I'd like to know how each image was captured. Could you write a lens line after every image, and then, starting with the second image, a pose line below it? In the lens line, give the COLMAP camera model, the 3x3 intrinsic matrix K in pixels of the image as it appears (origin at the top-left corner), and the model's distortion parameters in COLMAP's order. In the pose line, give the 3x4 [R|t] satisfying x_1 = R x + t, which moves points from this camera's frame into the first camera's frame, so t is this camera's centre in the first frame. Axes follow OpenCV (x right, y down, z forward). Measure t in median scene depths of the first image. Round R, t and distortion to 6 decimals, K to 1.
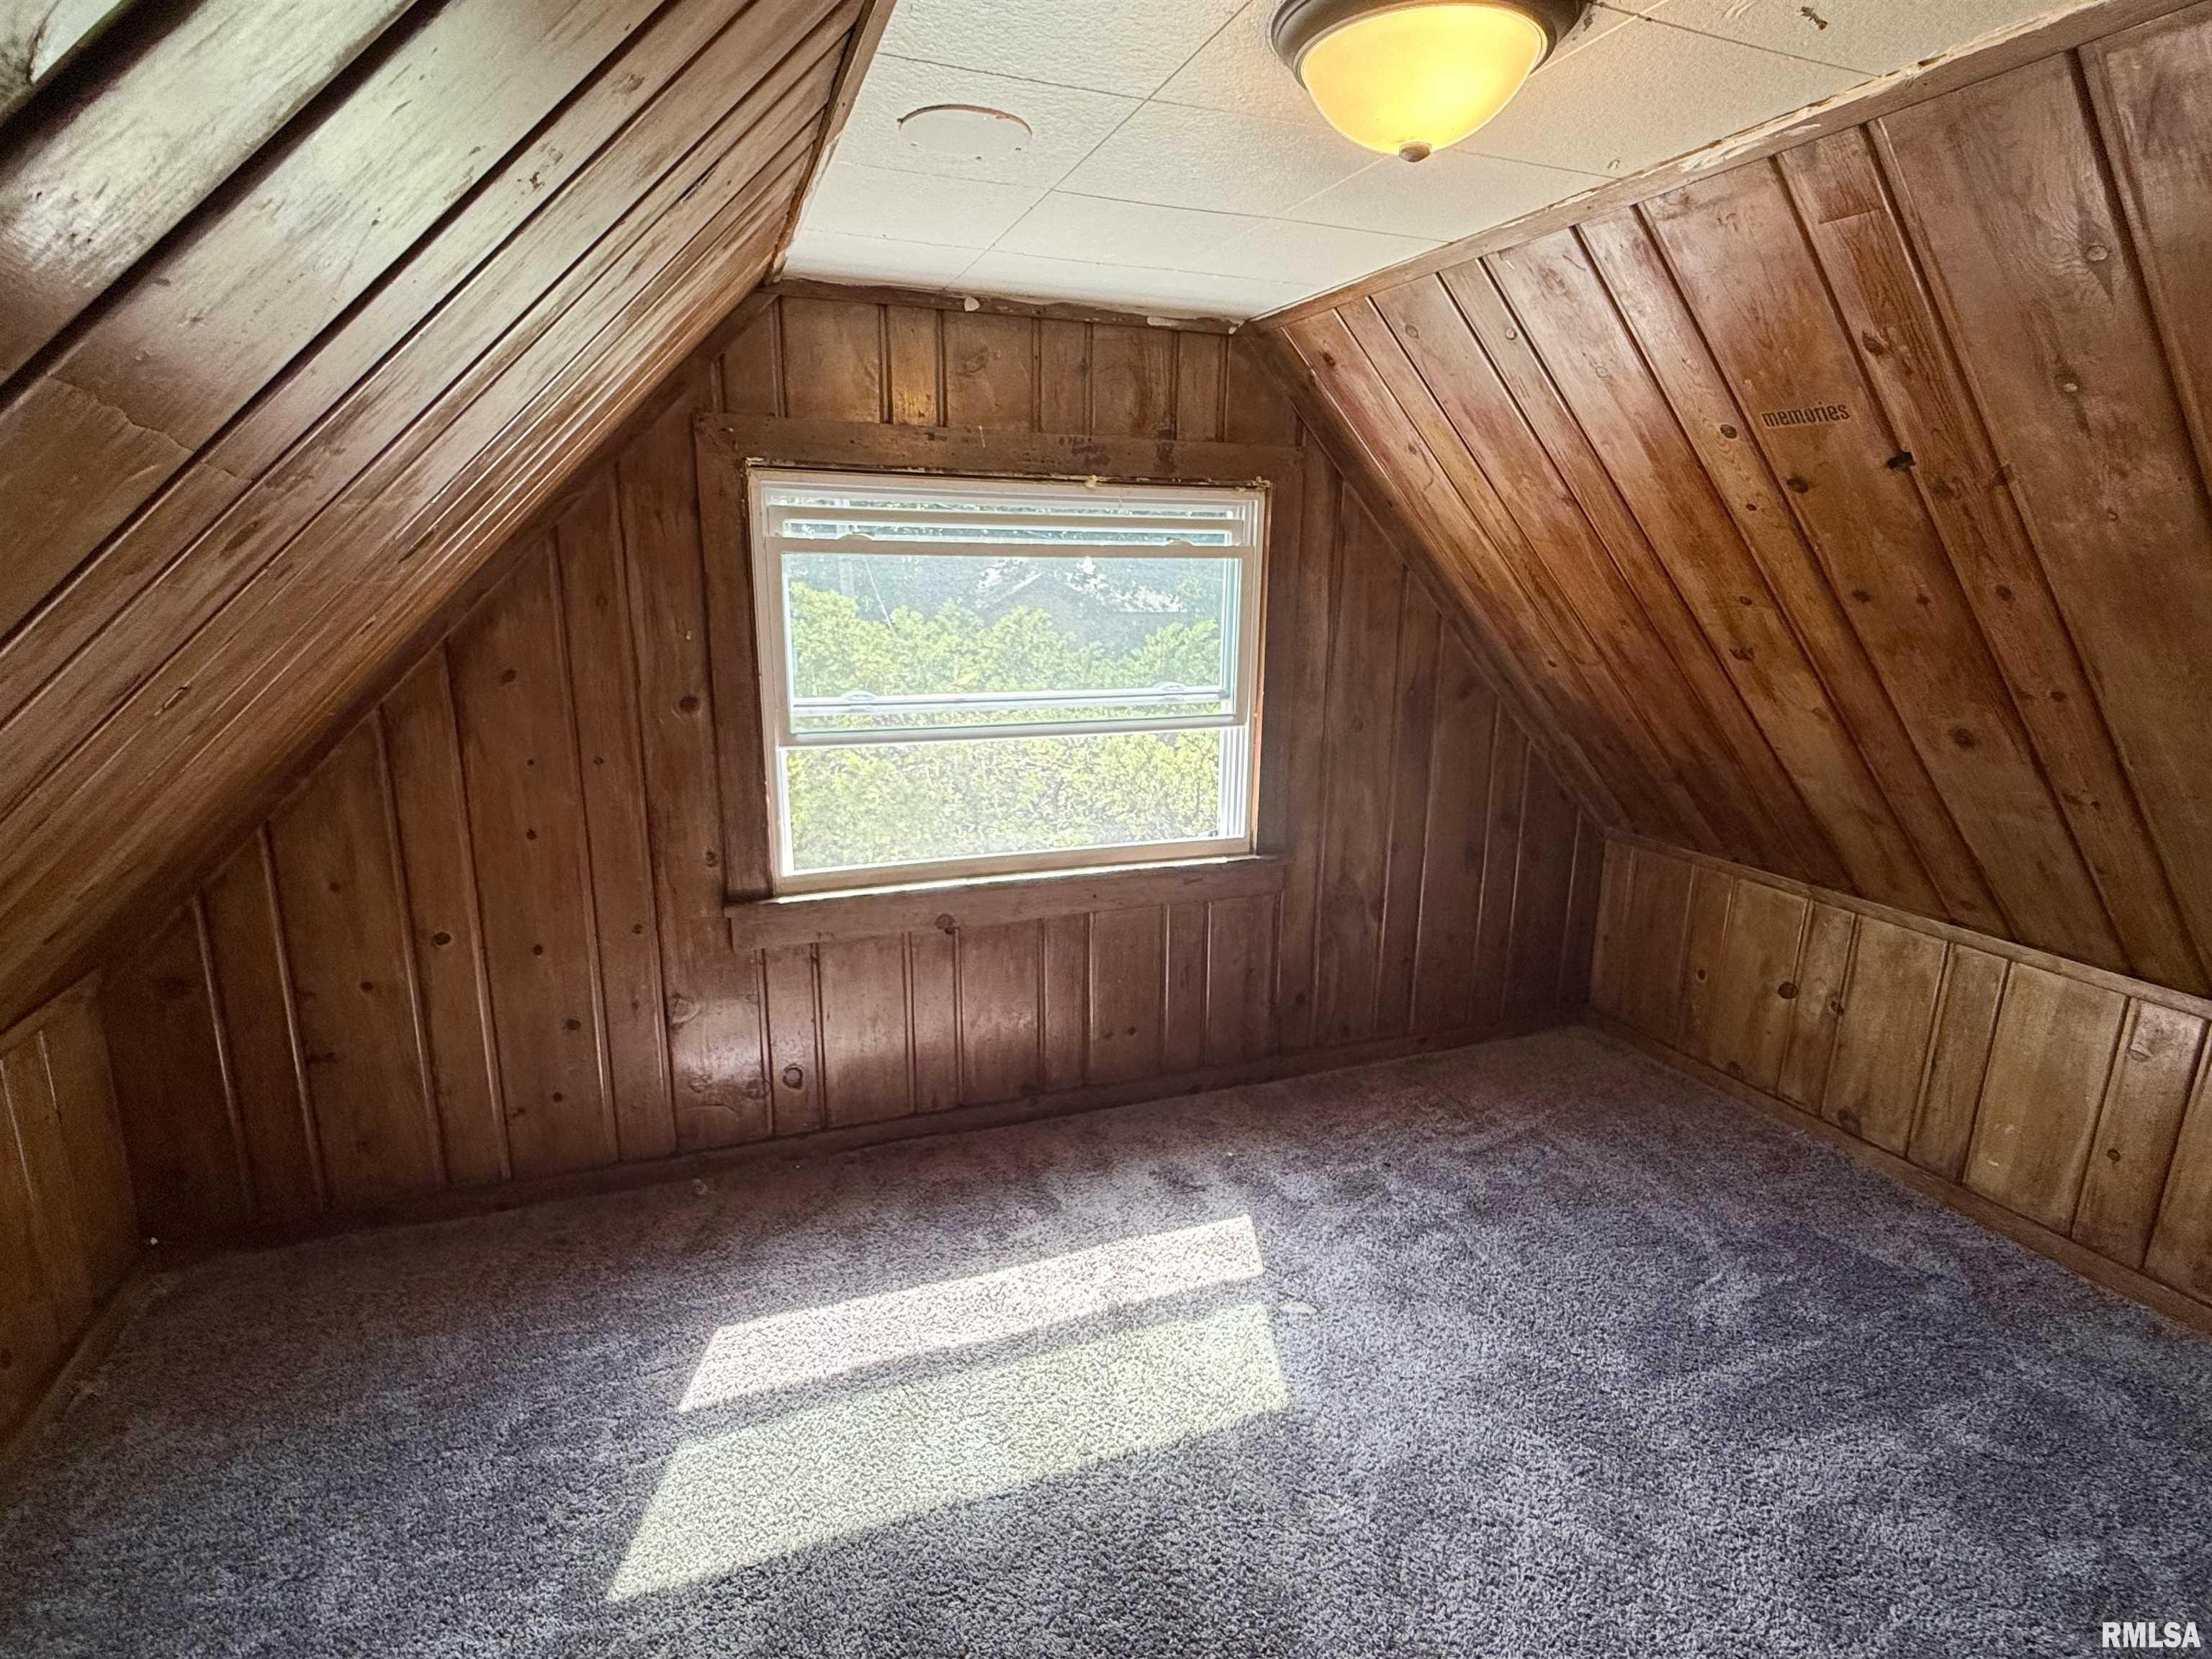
lens RADIAL K [[1115.4, 0, 1103.9], [0, 1115.4, 831.3], [0, 0, 1]] dist [-0.000806, 0.000156]
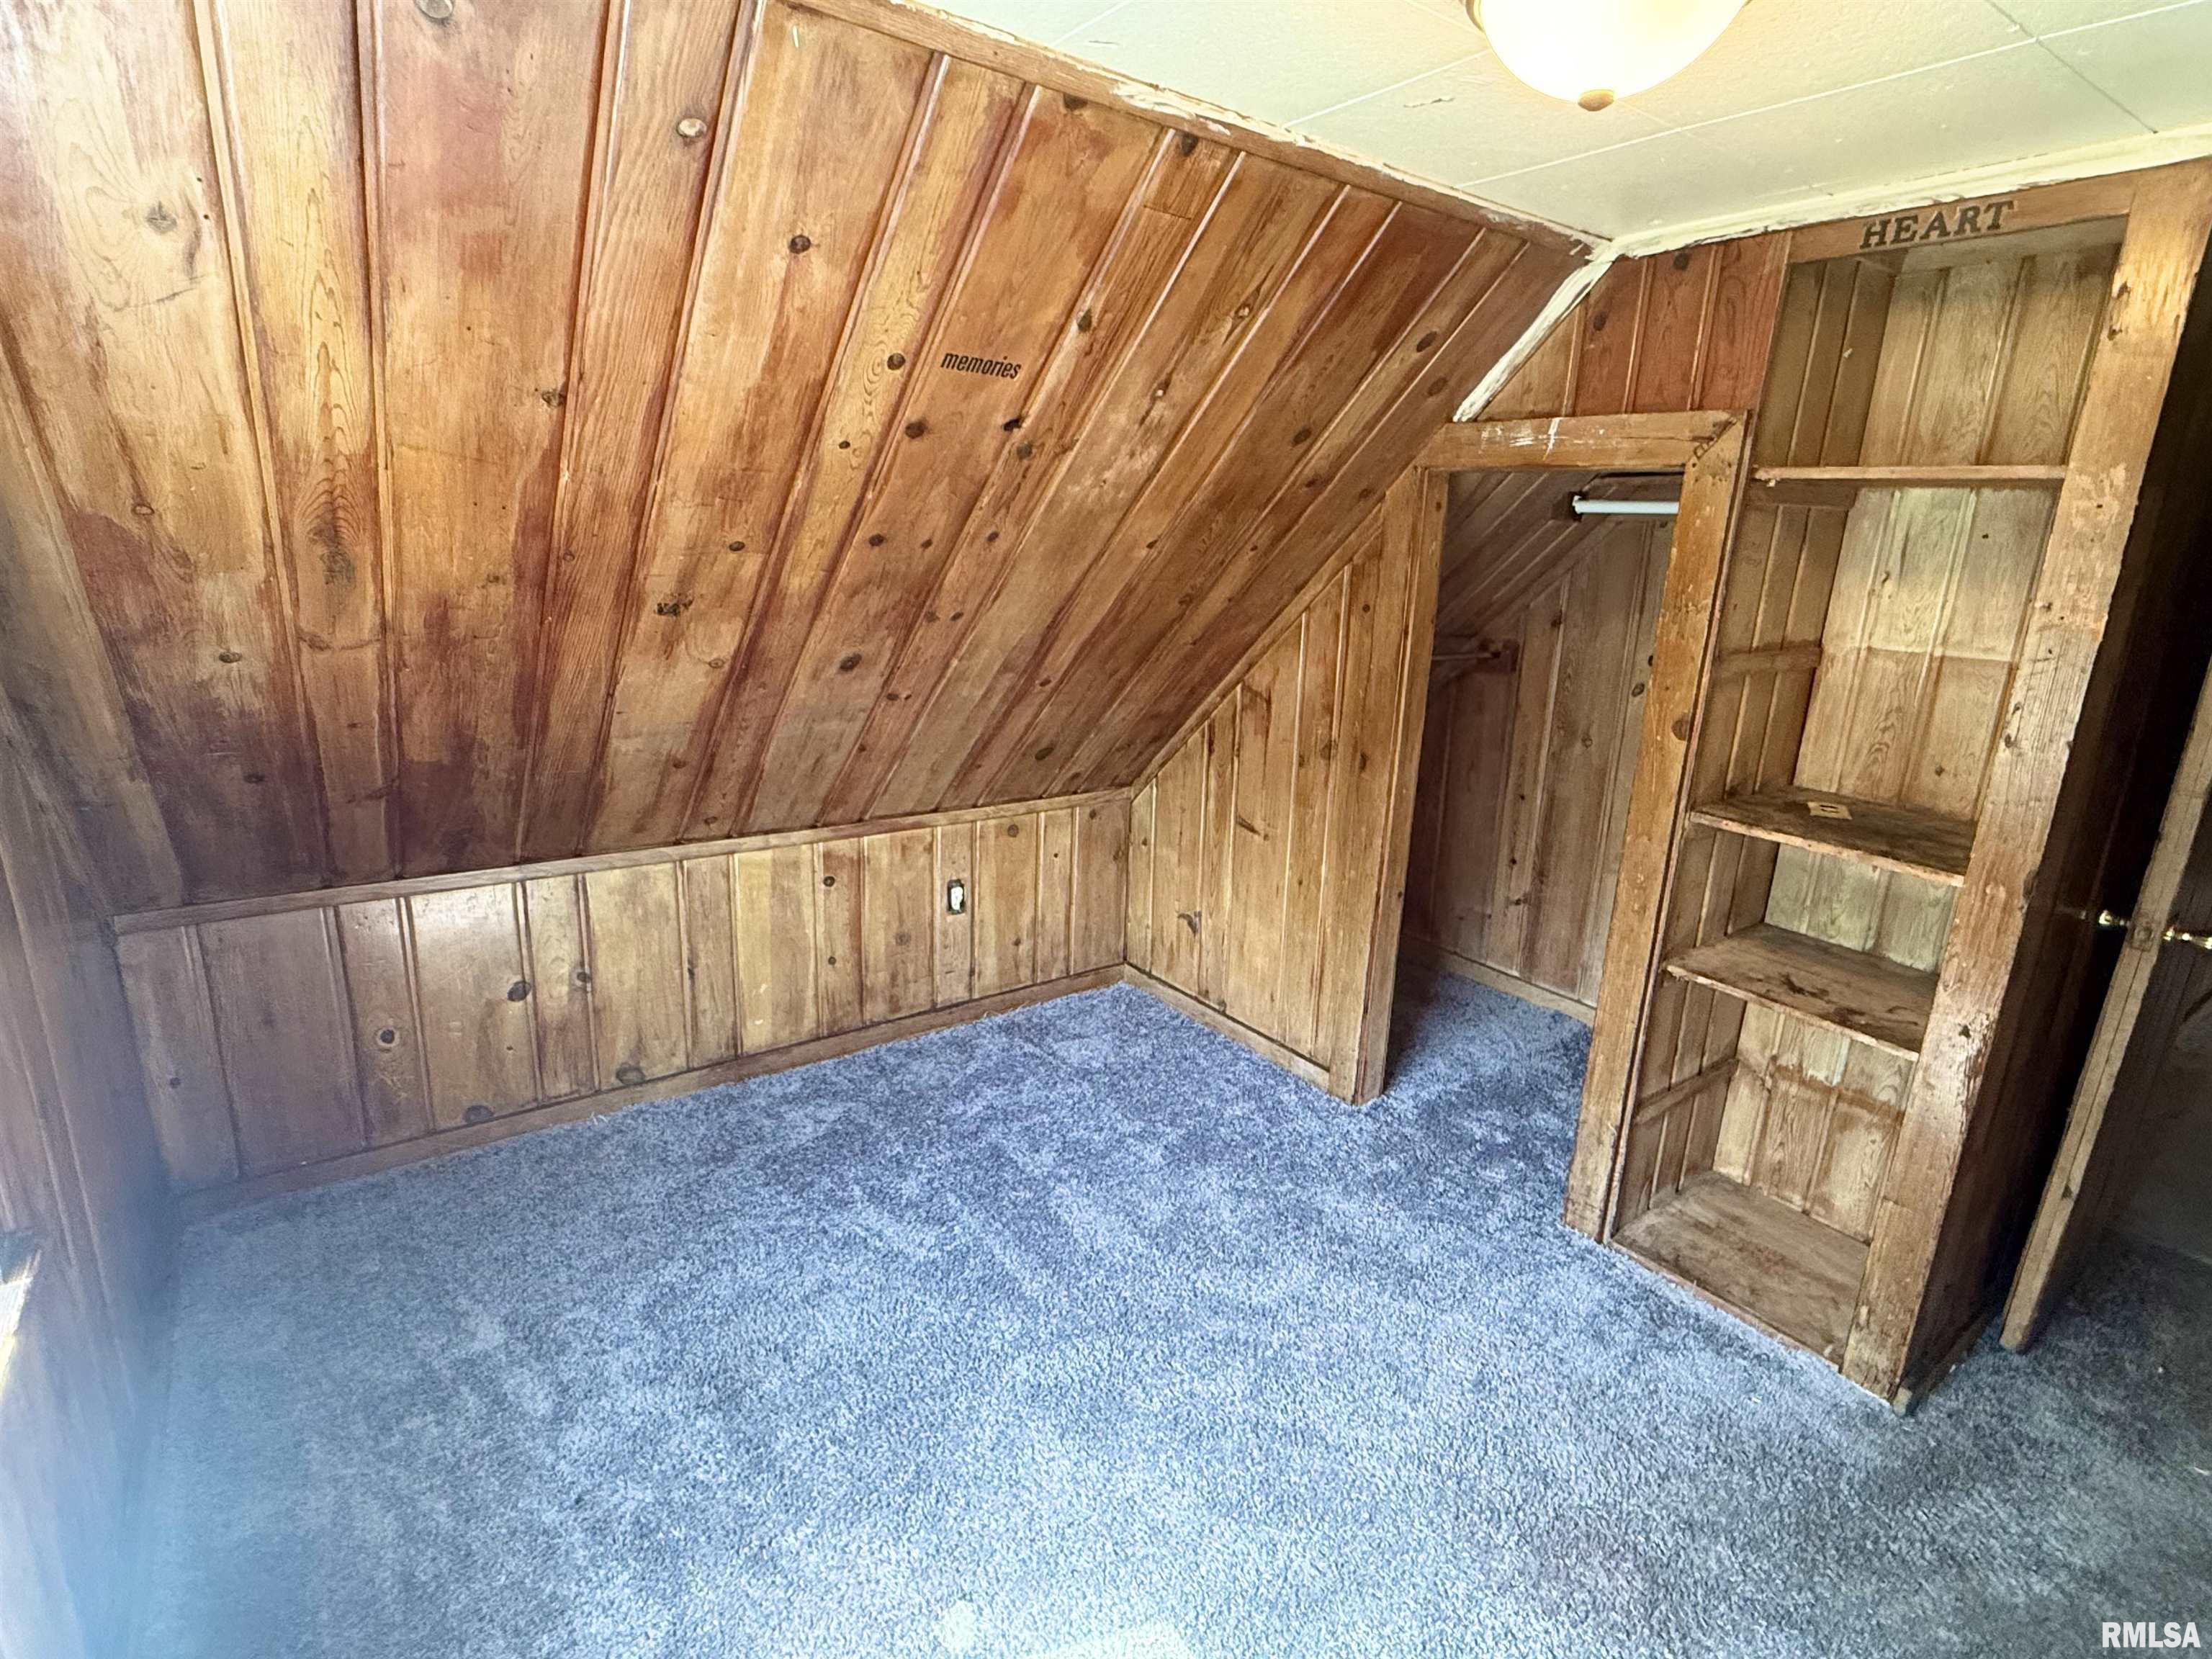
lens RADIAL K [[1115.4, 0, 1105.0], [0, 1115.4, 823.7], [0, 0, 1]] dist [-0.000806, 0.000156]
pose [[-0.243950, -0.274845, 0.930026, -0.309824], [0.188346, 0.927312, 0.323447, -0.200873], [-0.951322, 0.254072, -0.174452, 0.805257]]
